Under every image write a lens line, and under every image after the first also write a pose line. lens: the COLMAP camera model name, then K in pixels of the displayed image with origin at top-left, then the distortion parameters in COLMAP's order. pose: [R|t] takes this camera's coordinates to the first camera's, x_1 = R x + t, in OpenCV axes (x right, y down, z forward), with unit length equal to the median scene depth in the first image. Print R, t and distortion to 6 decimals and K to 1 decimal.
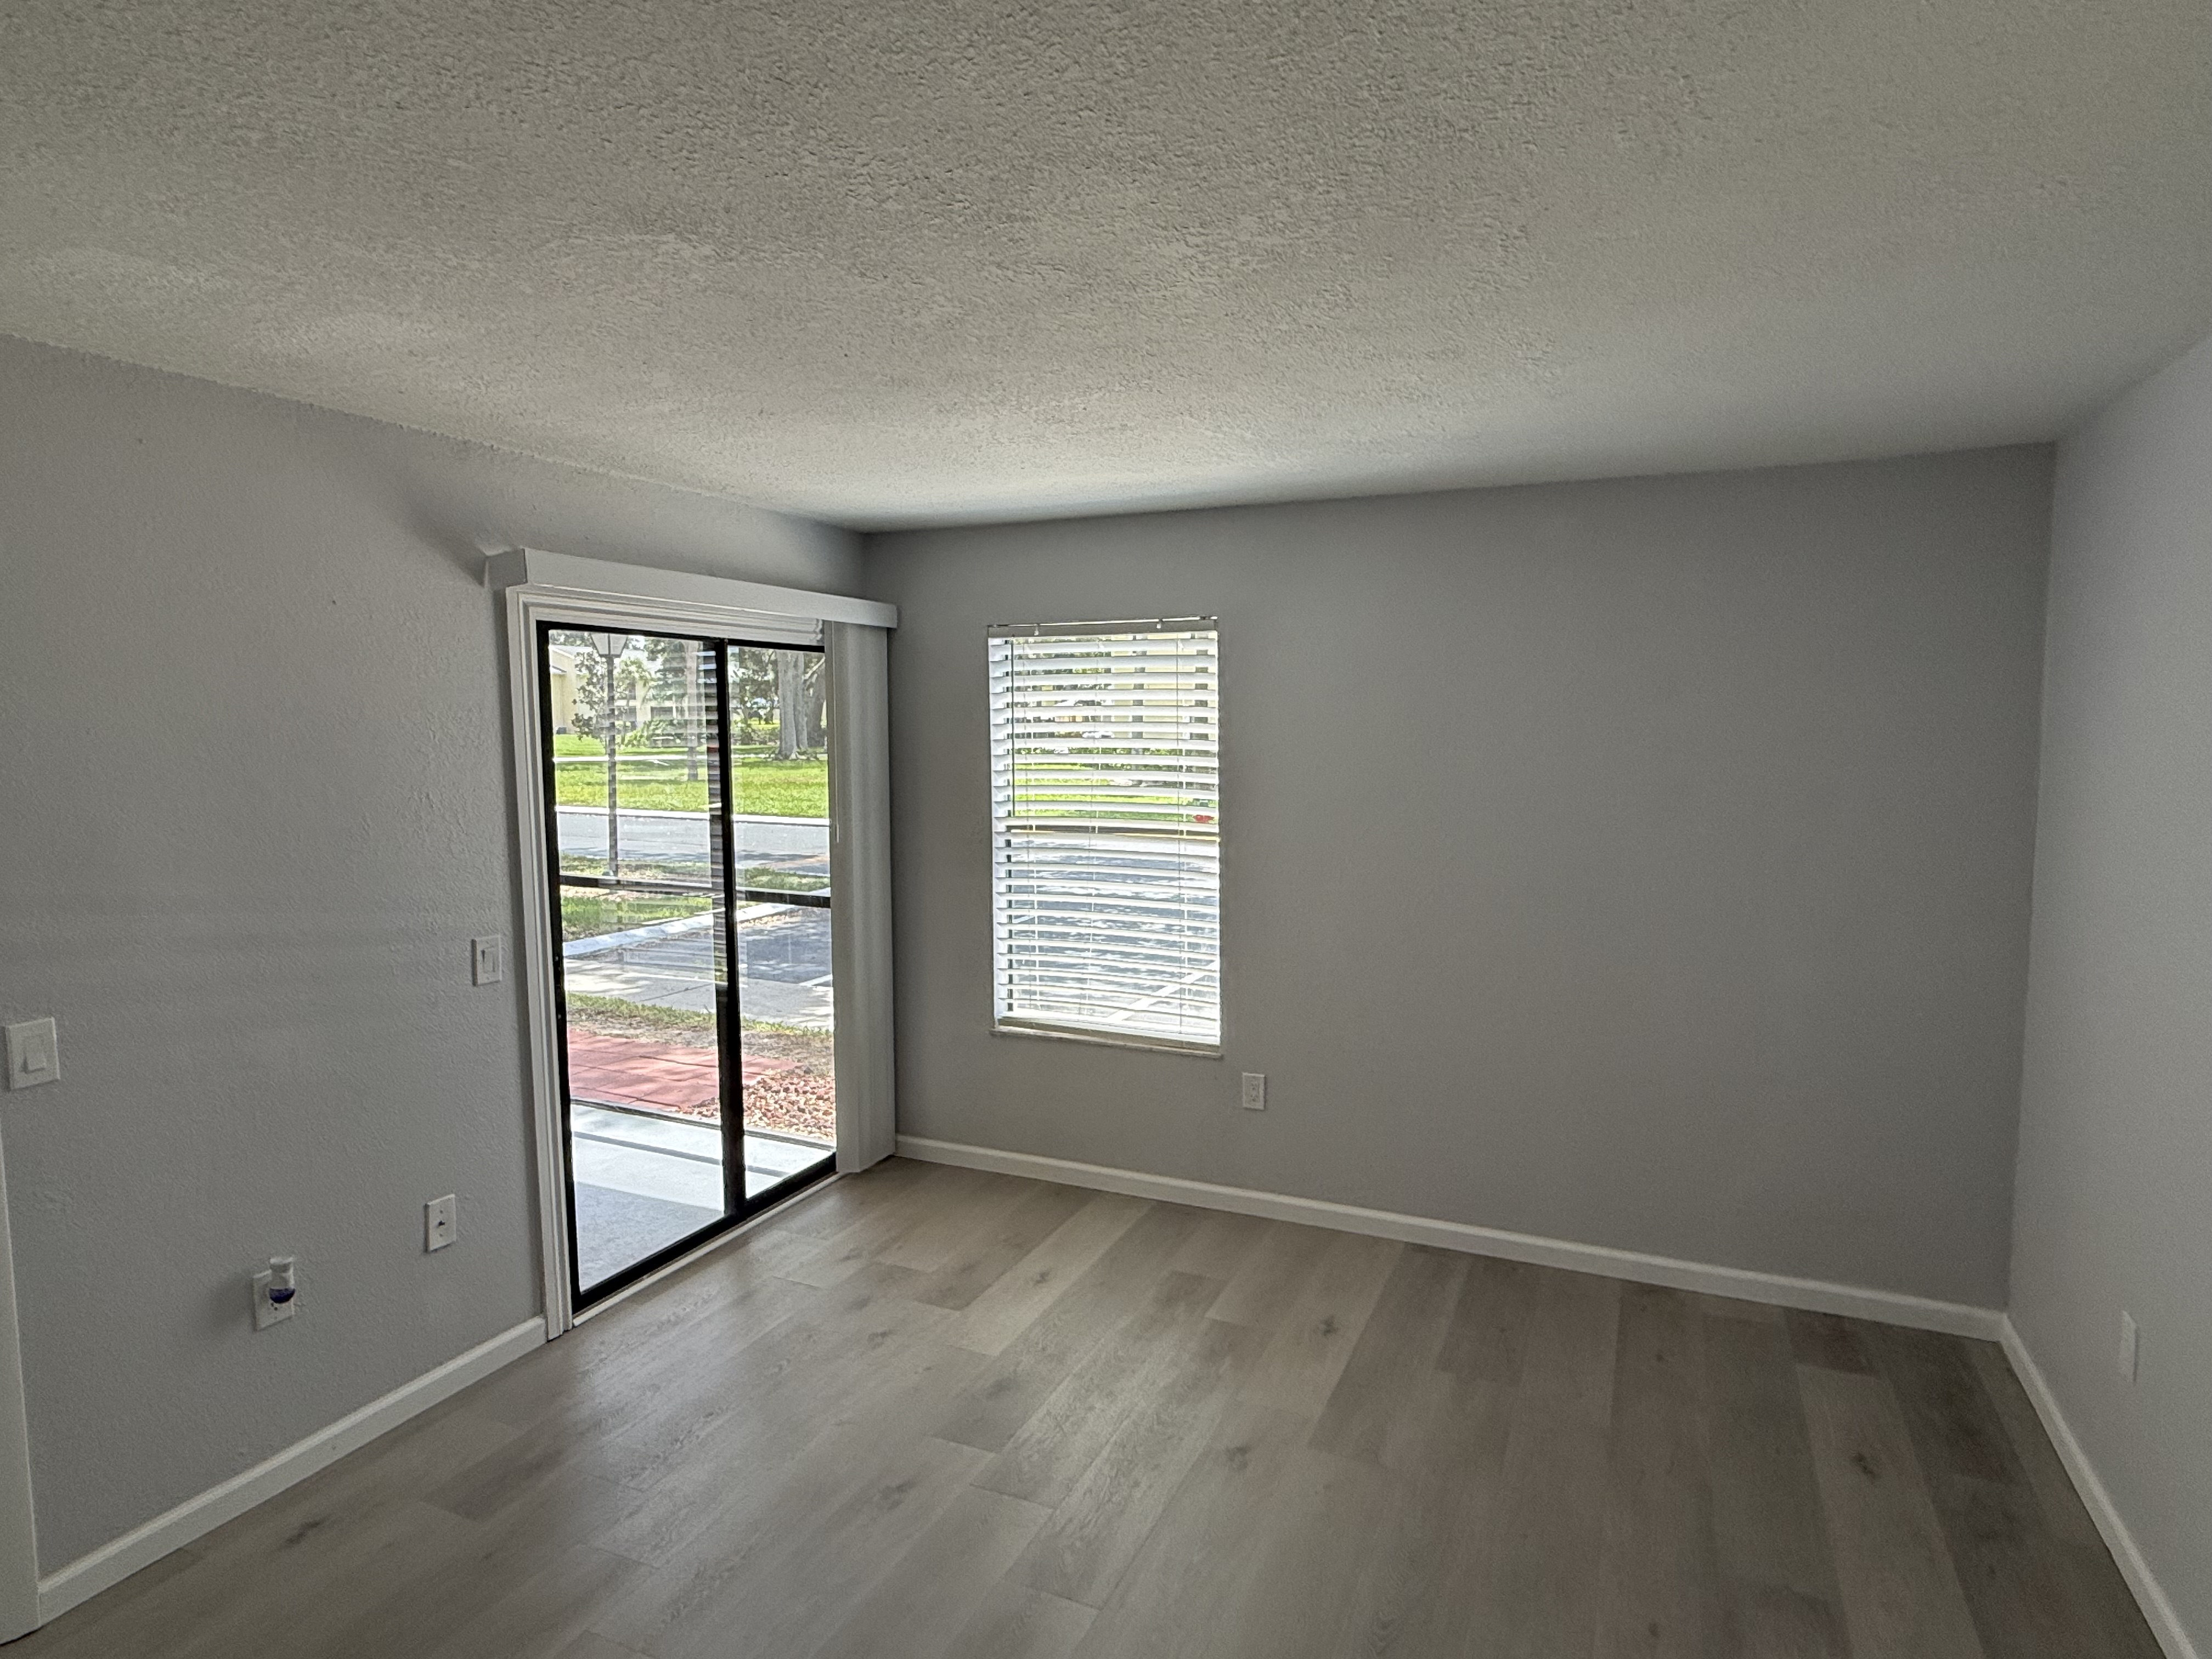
lens RADIAL K [[1218.2, 0, 1106.0], [0, 1218.2, 829.5], [0, 0, 1]] dist [0.005205, -0.011028]
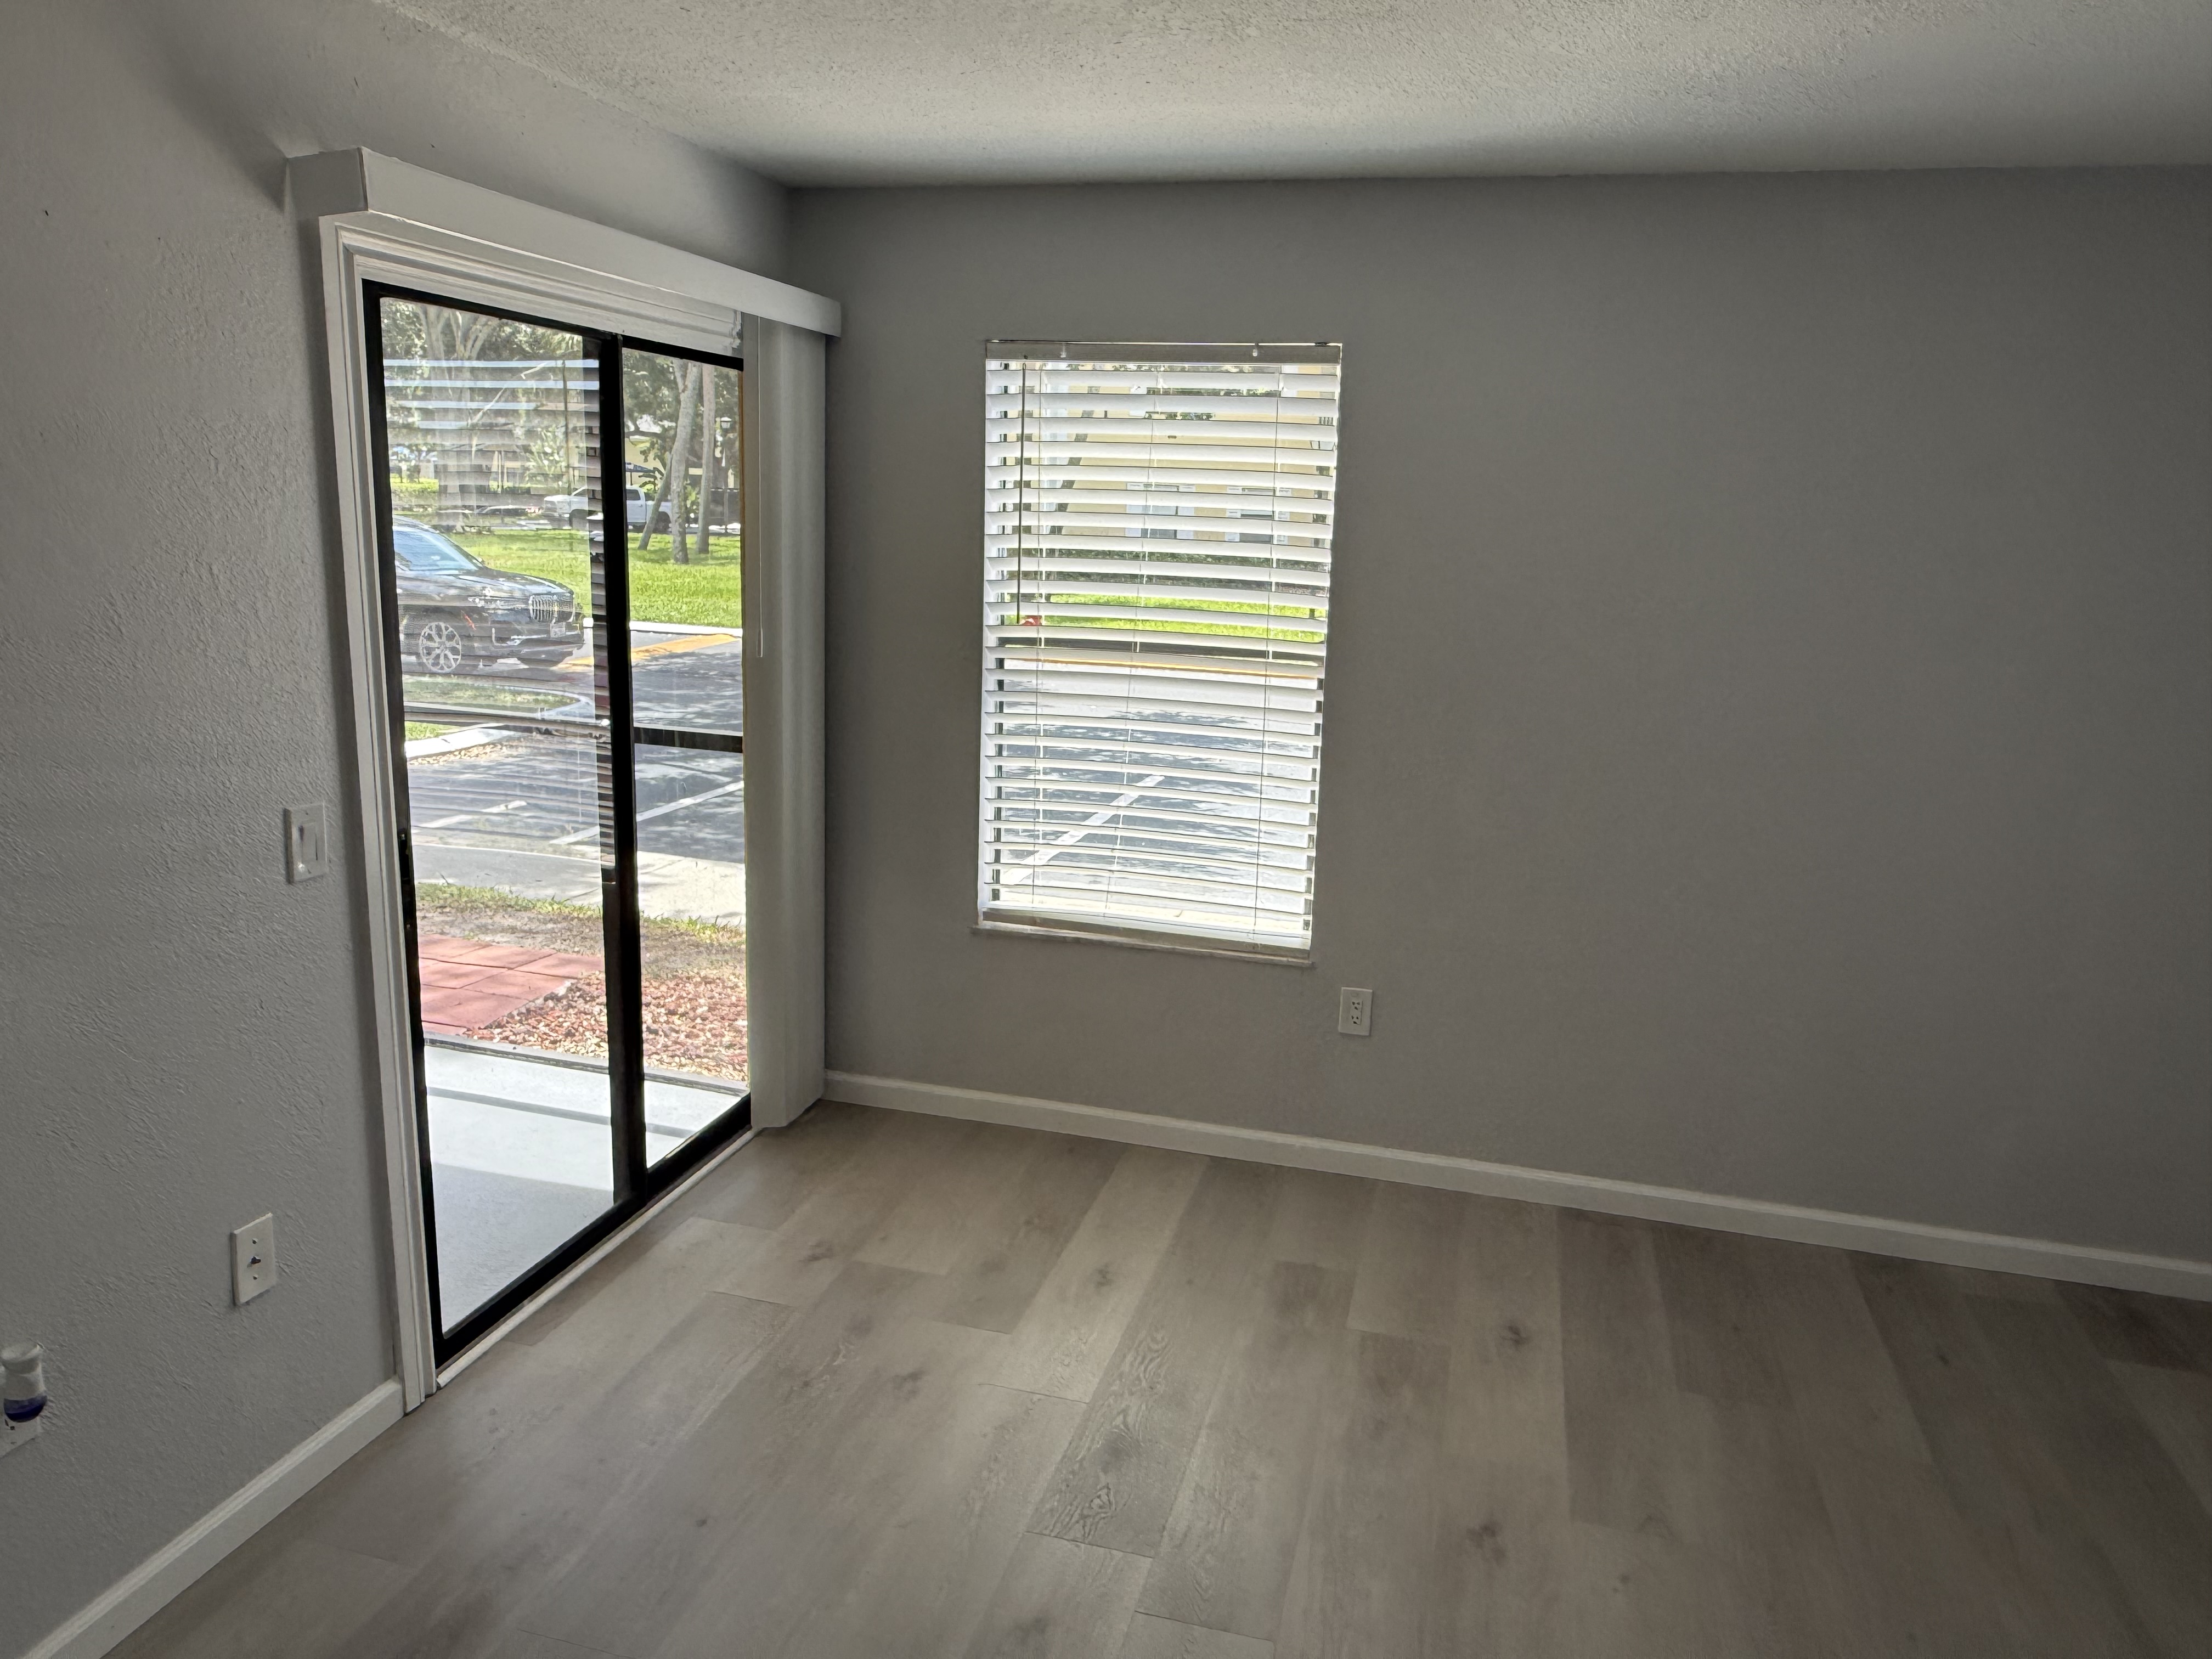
lens RADIAL K [[1528.5, 0, 1119.2], [0, 1528.5, 819.5], [0, 0, 1]] dist [0.003340, 0.000134]
pose [[0.988201, 0.006554, 0.153022, -0.162867], [-0.024369, 0.993086, 0.114835, -0.002314], [-0.151211, -0.117209, 0.981528, 0.132865]]
